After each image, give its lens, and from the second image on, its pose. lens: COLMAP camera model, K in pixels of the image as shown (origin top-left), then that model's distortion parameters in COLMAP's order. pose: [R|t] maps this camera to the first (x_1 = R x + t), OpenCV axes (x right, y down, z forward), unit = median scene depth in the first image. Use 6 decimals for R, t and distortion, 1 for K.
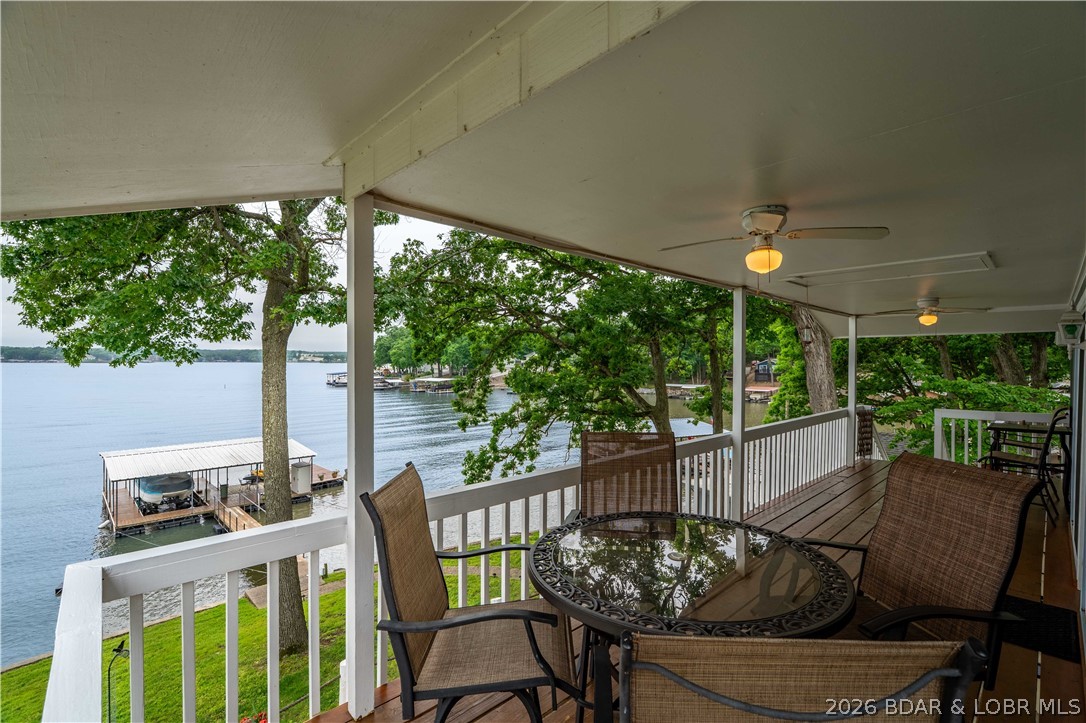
lens RADIAL K [[485.0, 0, 543.0], [0, 485.0, 361.5], [0, 0, 1]] dist [0.000311, 0.000201]
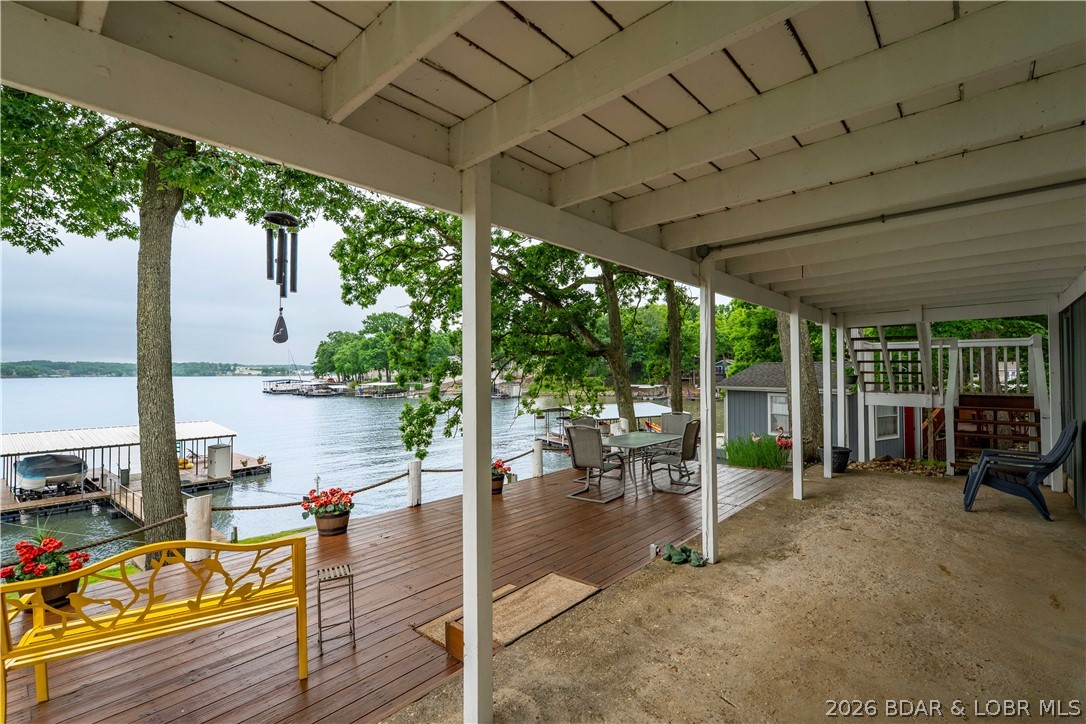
lens RADIAL K [[497.7, 0, 543.0], [0, 497.7, 362.0], [0, 0, 1]] dist [0.000614, 0.001624]
pose [[0.996083, -0.006711, 0.088164, 0.013232], [0.008993, 0.999634, -0.025517, 0.098574], [-0.087960, 0.026210, 0.995779, 0.041544]]
